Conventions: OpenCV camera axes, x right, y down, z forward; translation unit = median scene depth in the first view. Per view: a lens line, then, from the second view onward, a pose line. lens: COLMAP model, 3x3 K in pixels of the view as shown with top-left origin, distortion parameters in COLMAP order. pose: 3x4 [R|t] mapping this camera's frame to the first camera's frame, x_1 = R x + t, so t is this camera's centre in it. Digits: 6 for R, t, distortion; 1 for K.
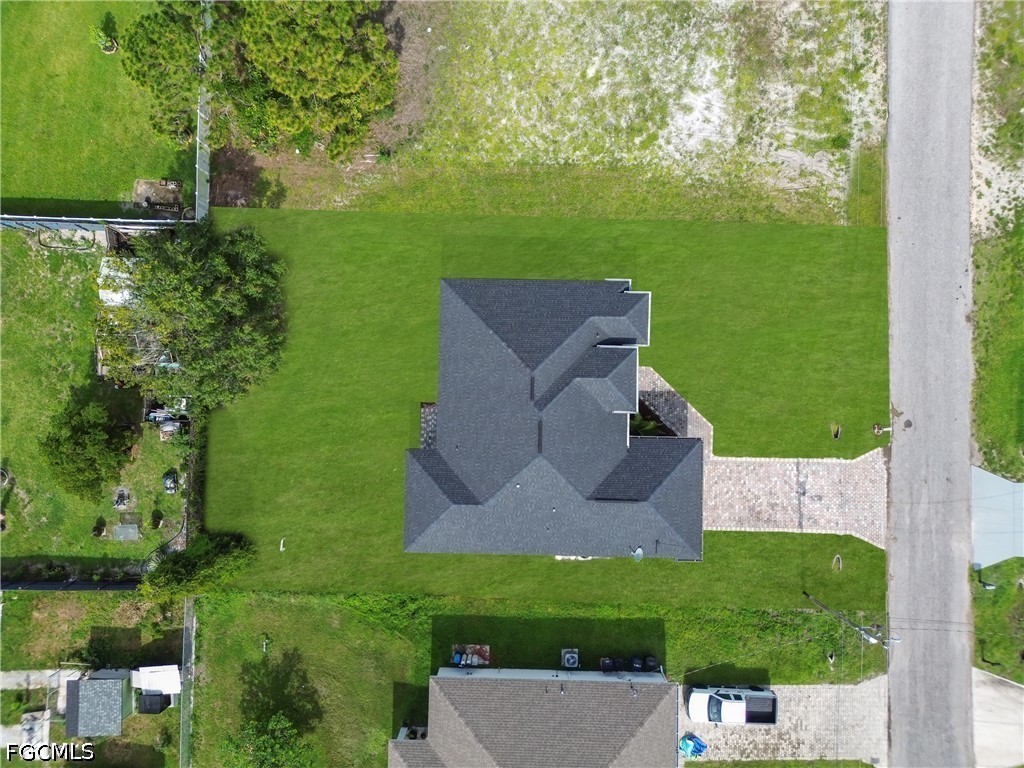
lens RADIAL K [[717.1, 0, 509.7], [0, 717.1, 386.4], [0, 0, 1]] dist [0.066505, -0.068626]
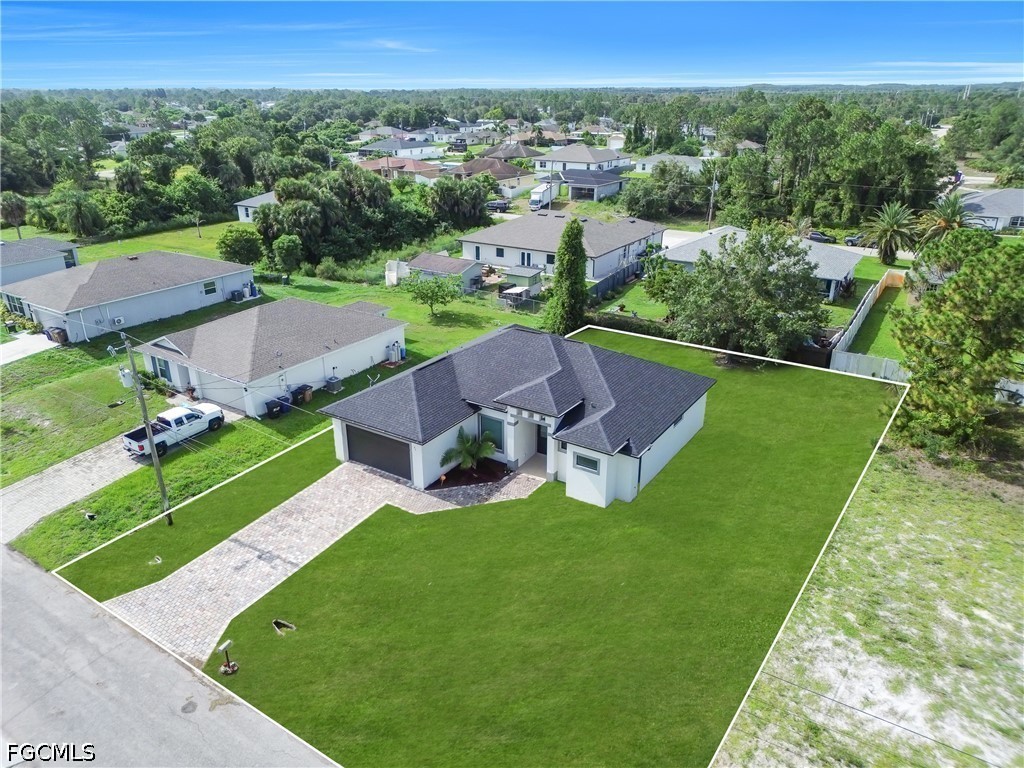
lens RADIAL K [[711.8, 0, 510.7], [0, 711.8, 396.4], [0, 0, 1]] dist [0.078790, -0.076941]
pose [[-0.530292, 0.349927, -0.772231, 0.756183], [-0.847302, -0.187049, 0.497084, -0.373455], [0.029498, 0.917913, 0.395684, 0.584117]]
